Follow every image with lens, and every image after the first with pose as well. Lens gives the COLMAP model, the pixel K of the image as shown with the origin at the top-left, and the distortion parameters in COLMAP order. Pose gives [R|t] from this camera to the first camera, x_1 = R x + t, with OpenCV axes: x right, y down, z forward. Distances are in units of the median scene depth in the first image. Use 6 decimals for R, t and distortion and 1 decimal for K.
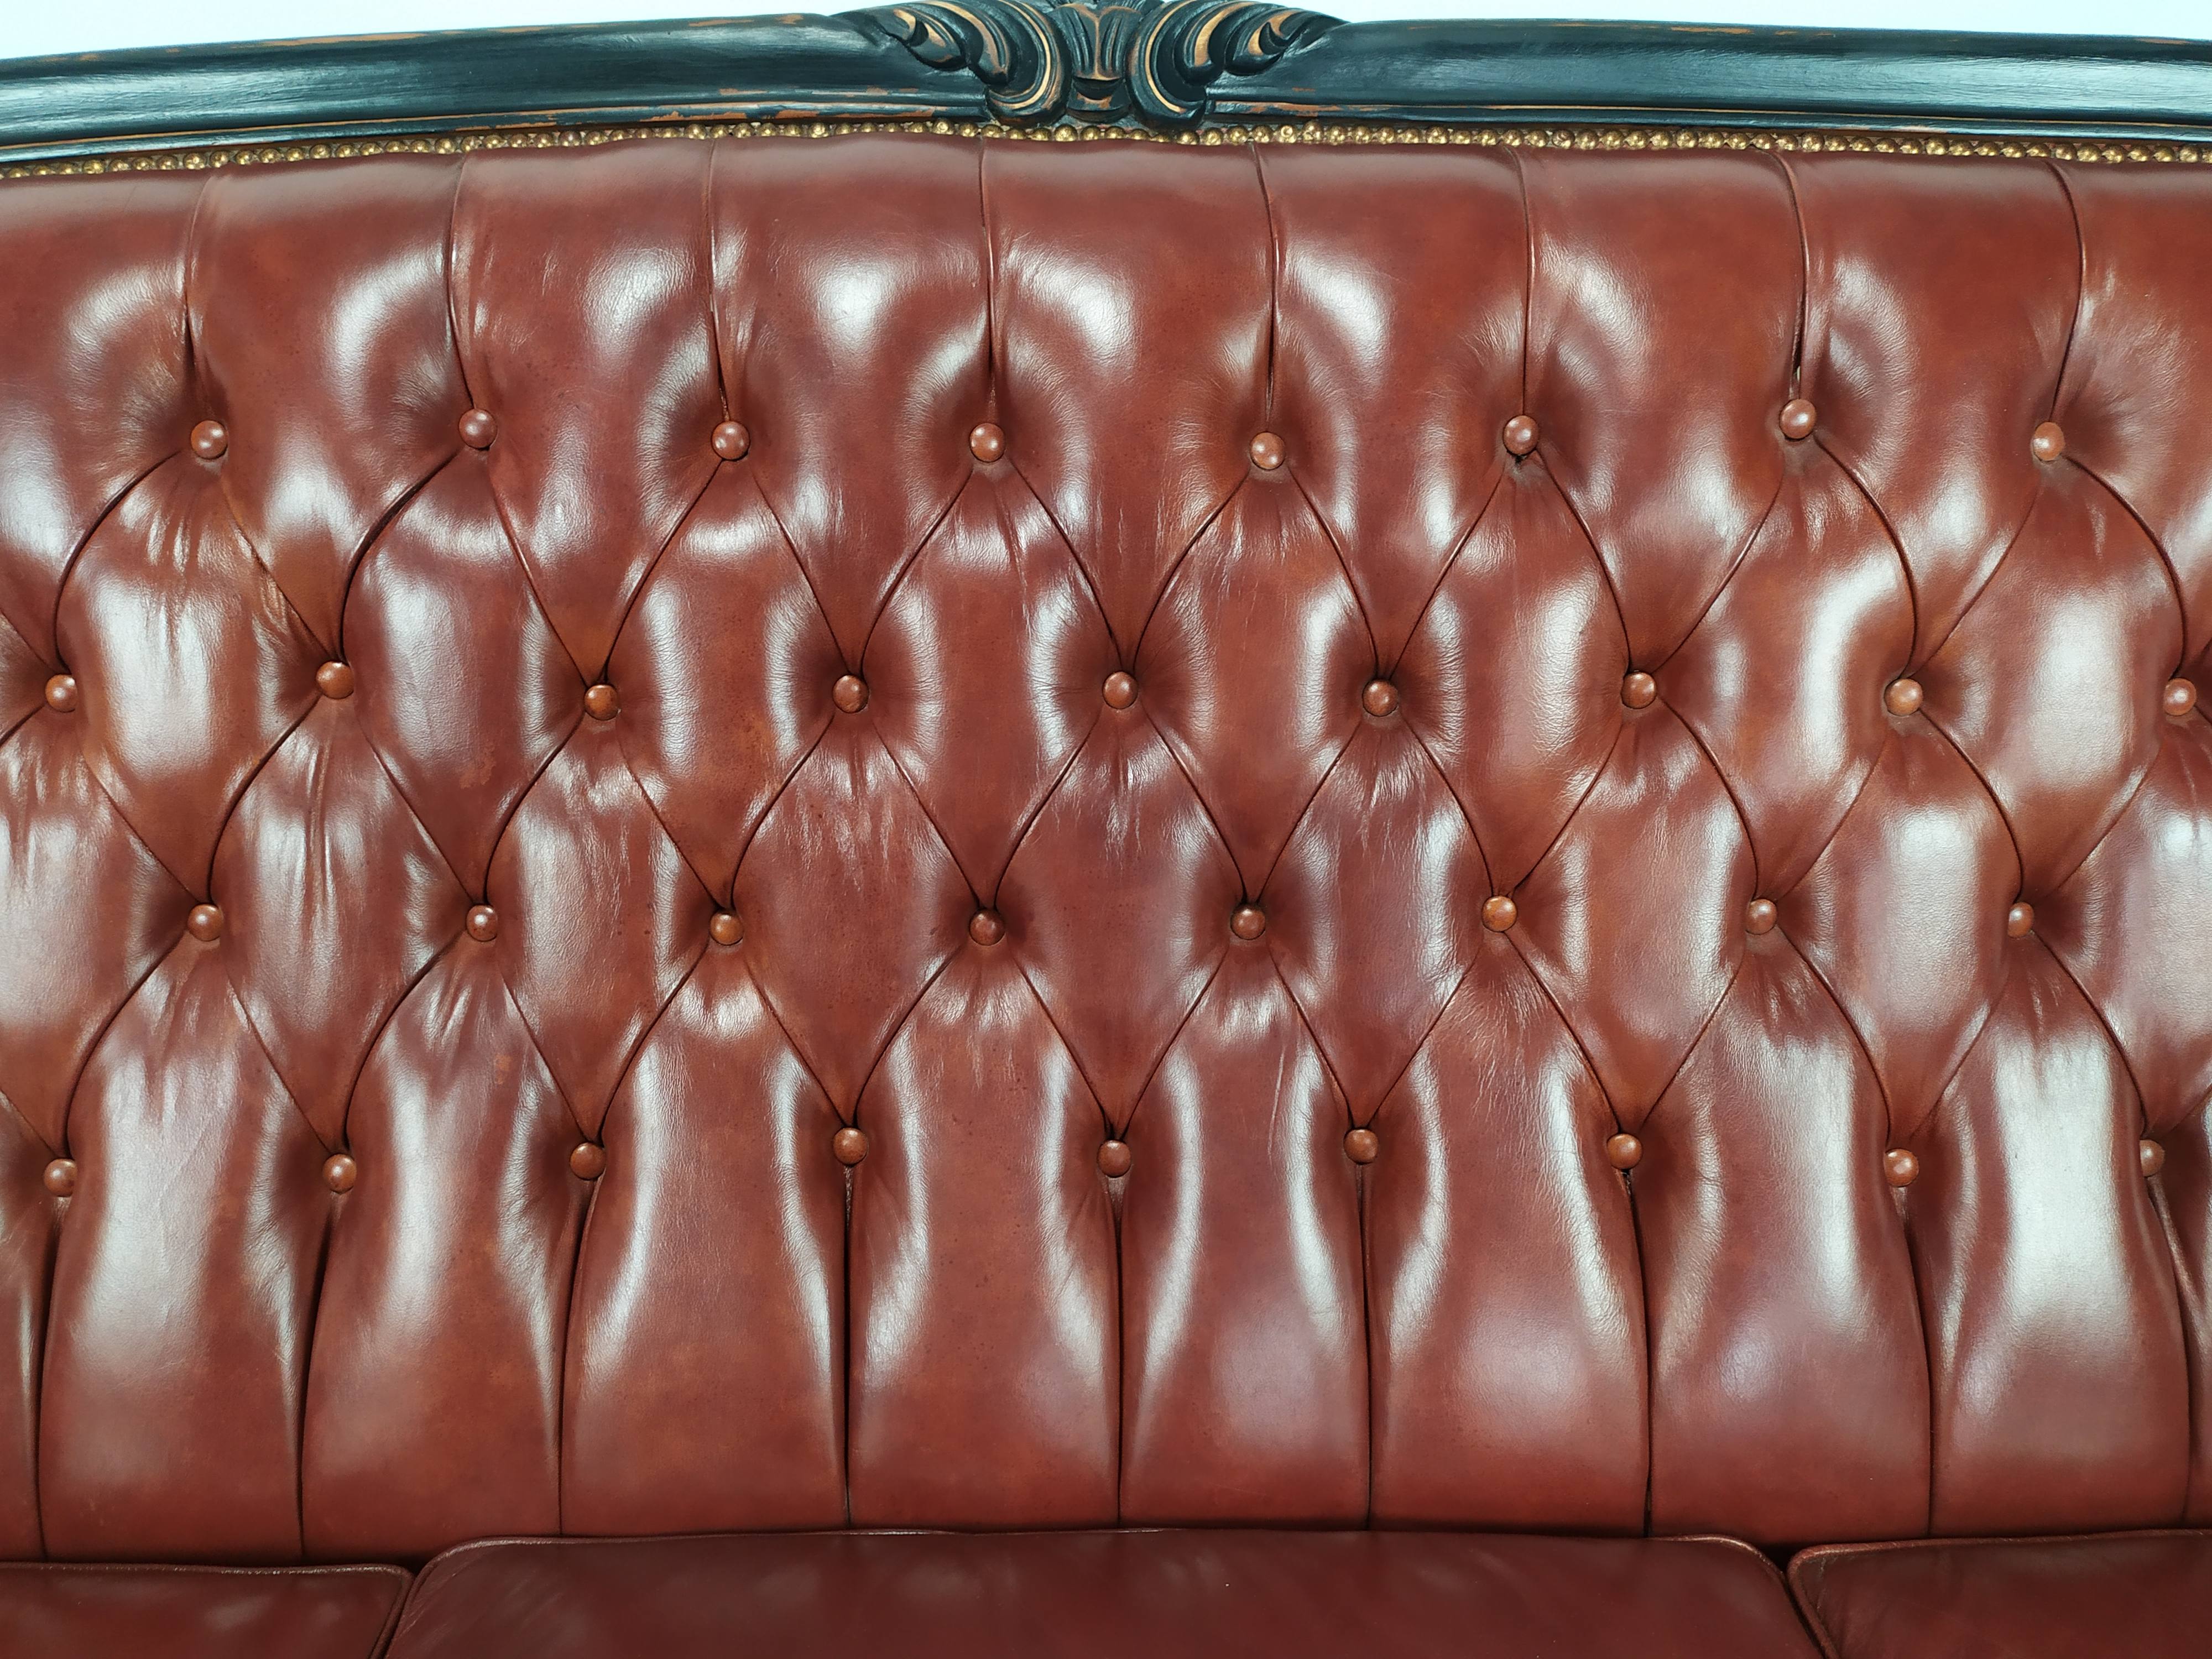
lens RADIAL K [[1684.9, 0, 1065.5], [0, 1684.9, 839.2], [0, 0, 1]] dist [0.051444, -0.055520]
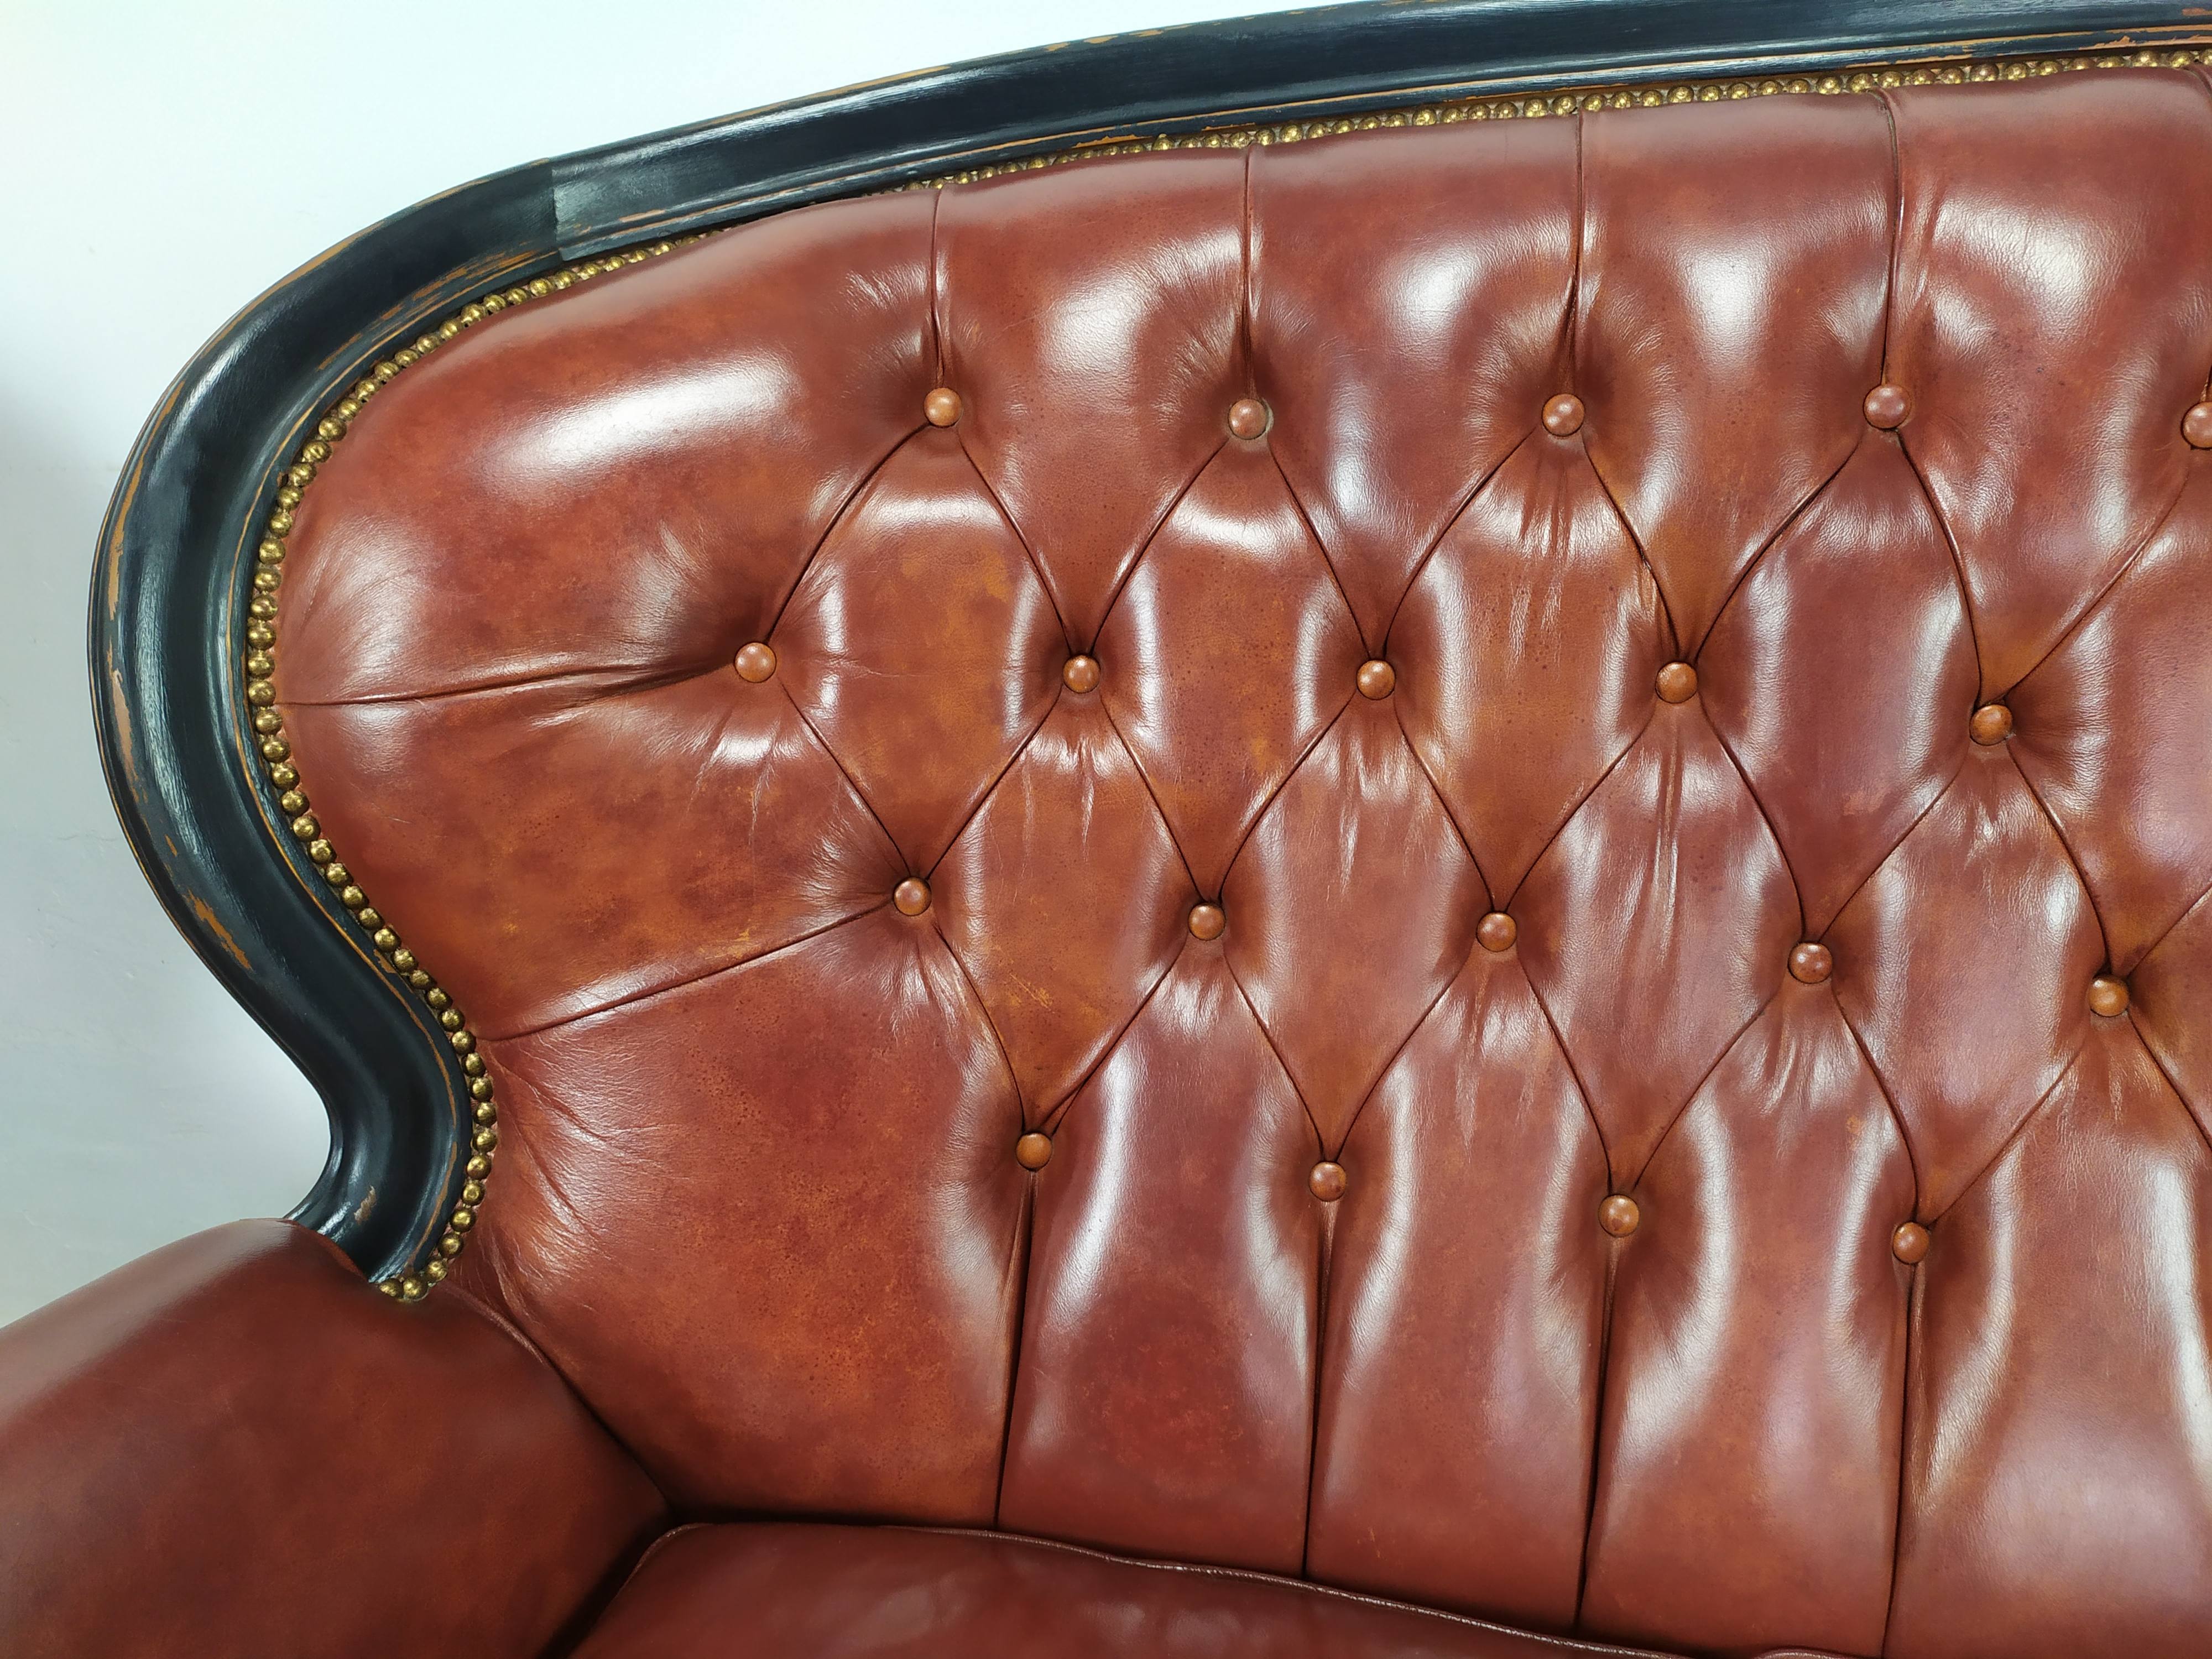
lens RADIAL K [[1684.9, 0, 1095.0], [0, 1684.9, 816.8], [0, 0, 1]] dist [0.051444, -0.055520]
pose [[0.966989, 0.081116, -0.241564, -0.504243], [-0.074428, 0.996551, 0.036699, -0.032343], [0.243708, -0.017508, 0.969691, 0.042207]]
